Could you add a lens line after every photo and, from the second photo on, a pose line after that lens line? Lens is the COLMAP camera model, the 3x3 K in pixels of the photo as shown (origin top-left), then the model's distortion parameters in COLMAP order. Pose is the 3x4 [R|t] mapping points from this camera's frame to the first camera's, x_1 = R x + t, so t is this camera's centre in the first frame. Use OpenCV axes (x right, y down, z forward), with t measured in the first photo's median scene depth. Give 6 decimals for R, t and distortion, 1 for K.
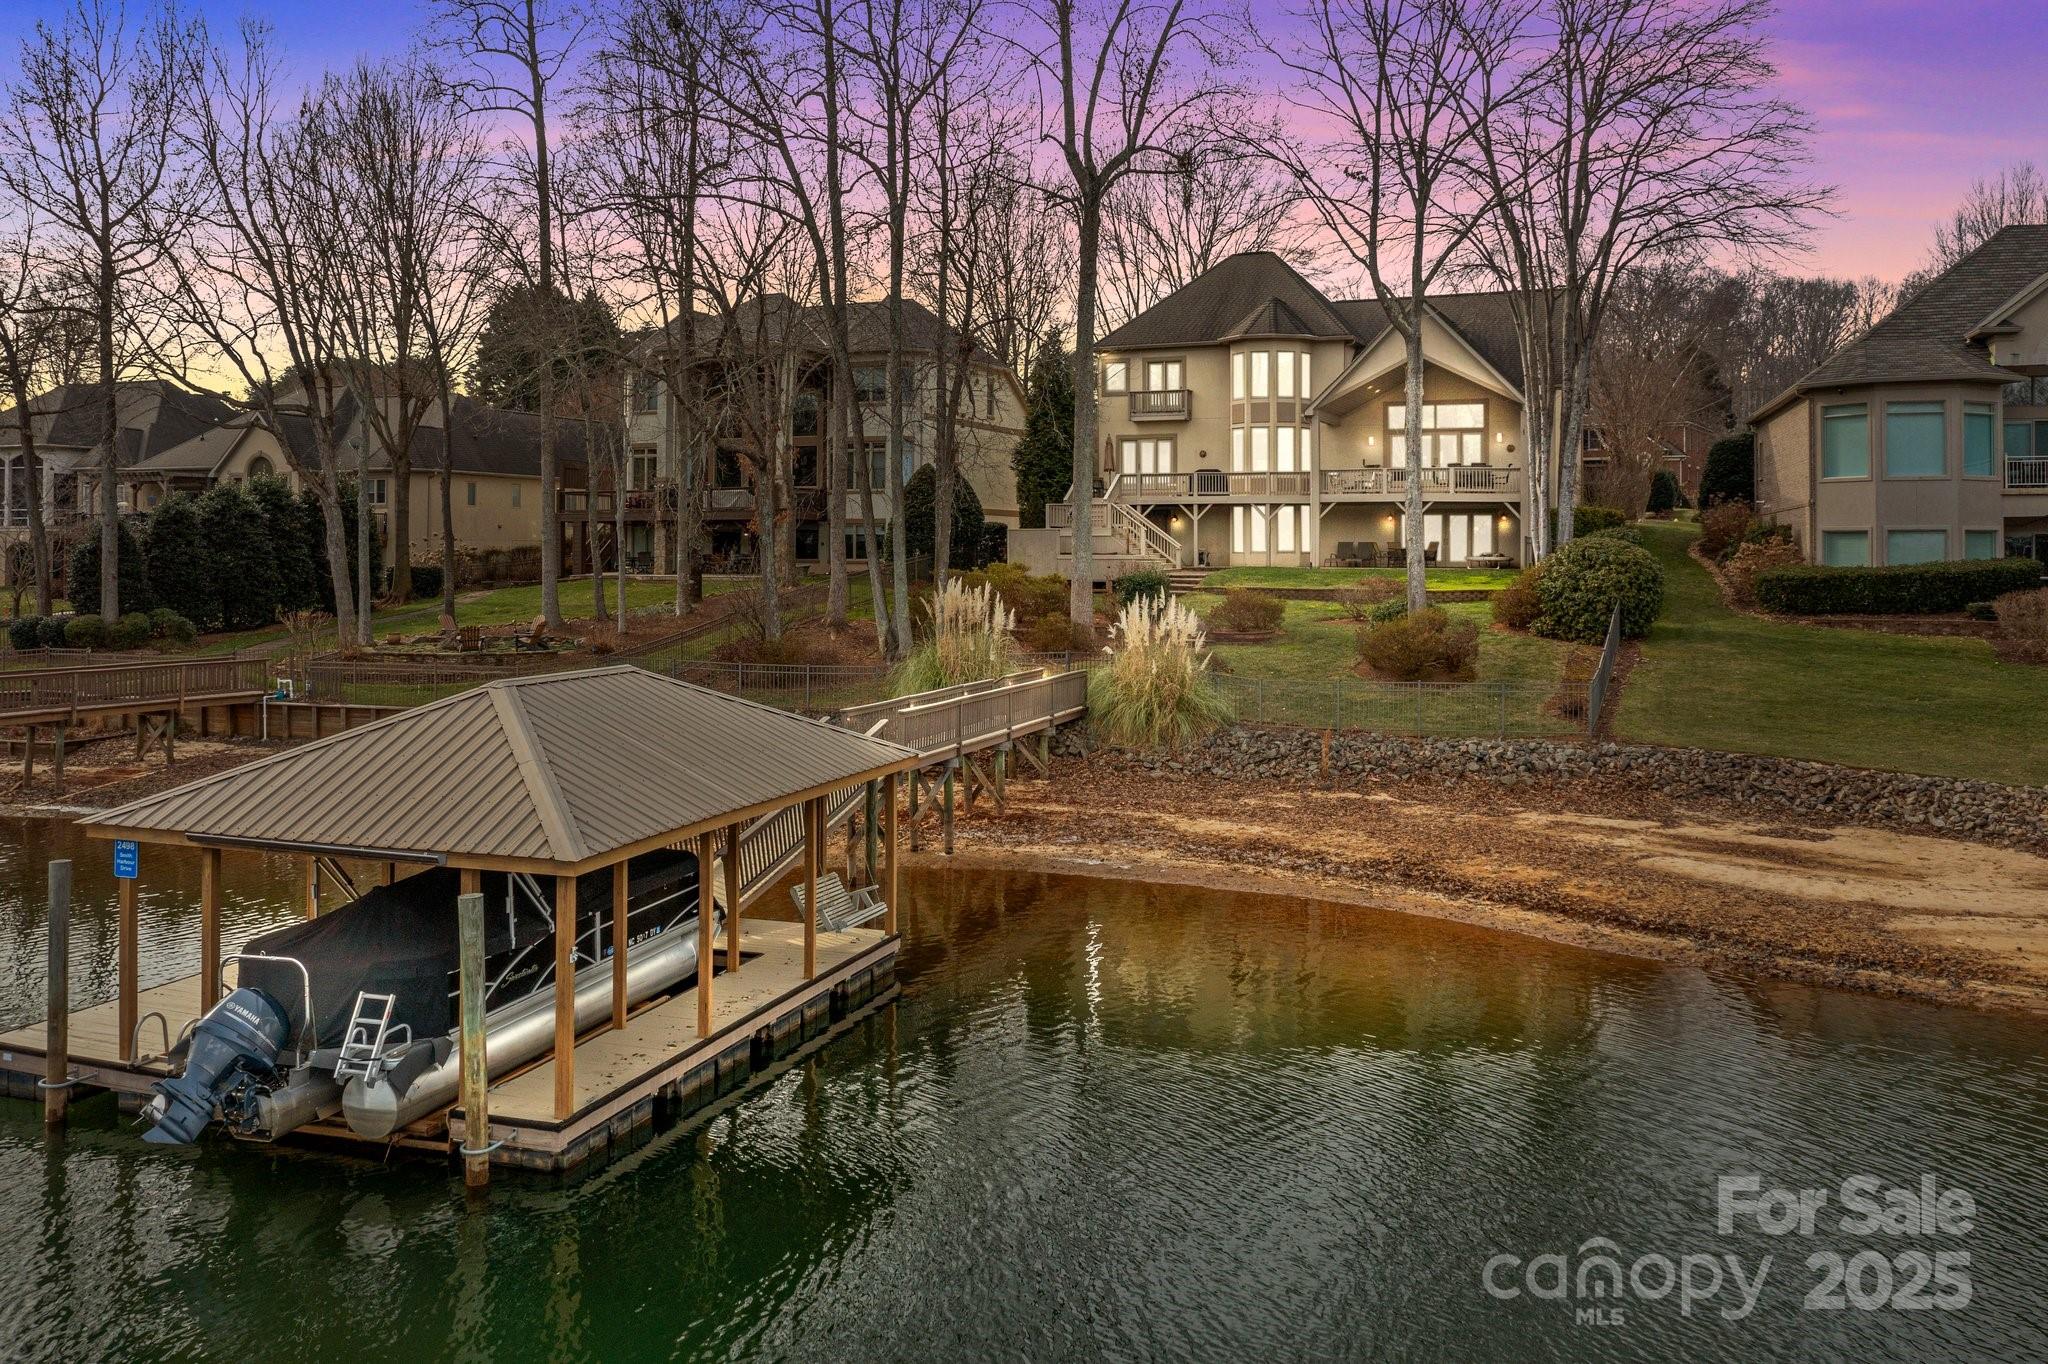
lens RADIAL K [[1623.4, 0, 1053.9], [0, 1623.4, 549.1], [0, 0, 1]] dist [-0.011907, -0.000077]
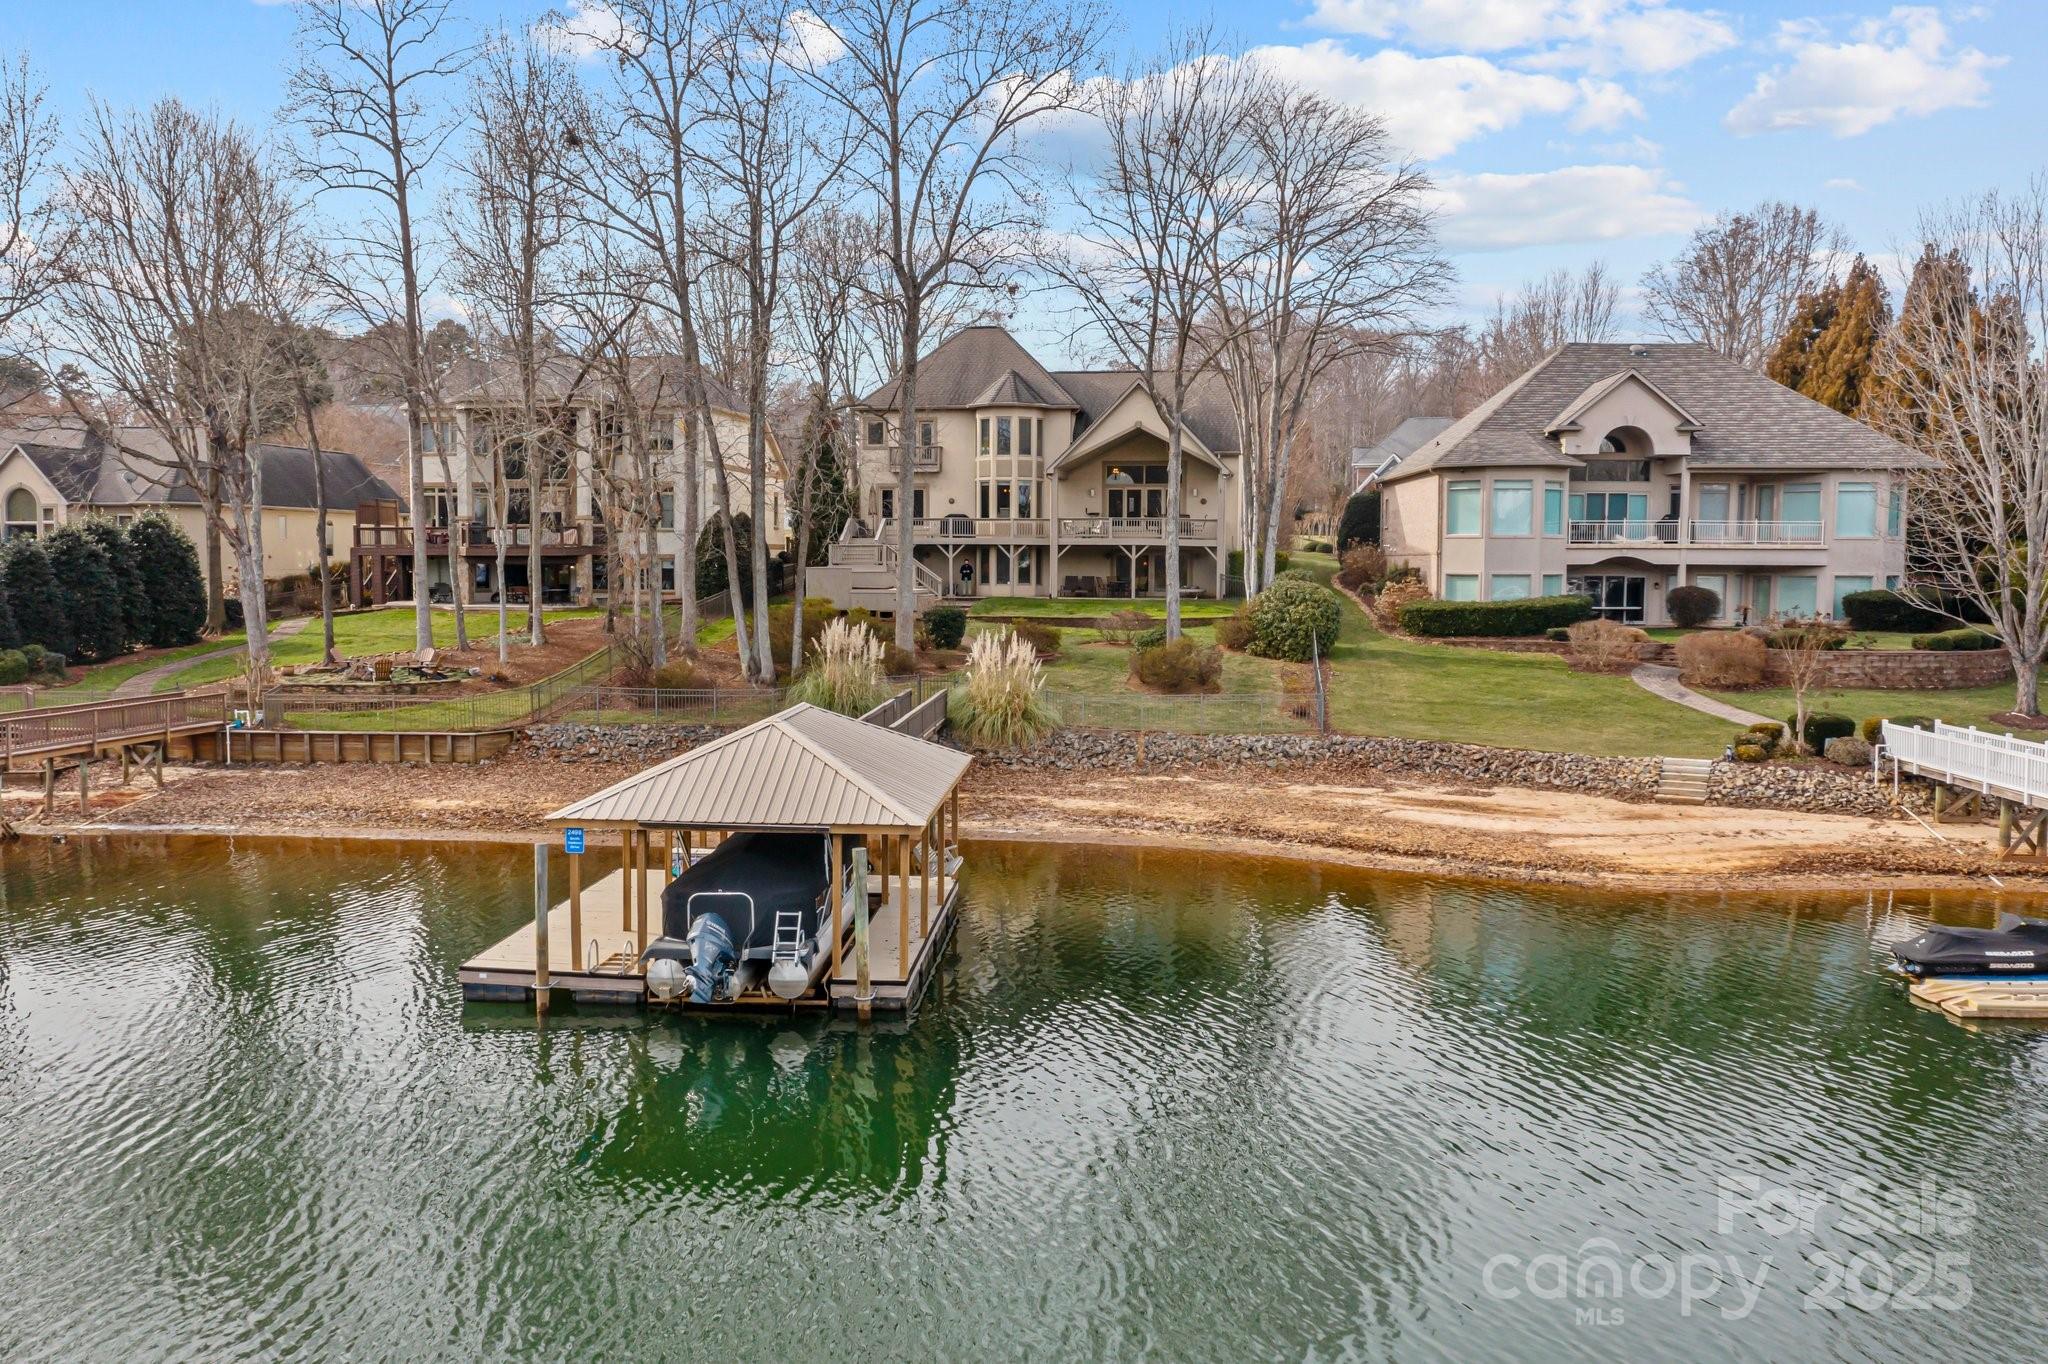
lens RADIAL K [[1623.4, 0, 1021.7], [0, 1623.4, 683.0], [0, 0, 1]] dist [-0.011907, -0.000077]
pose [[0.966532, -0.018707, 0.255863, -0.271678], [-0.002768, 0.996519, 0.083318, -0.041124], [-0.256531, -0.081238, 0.963116, -0.276032]]
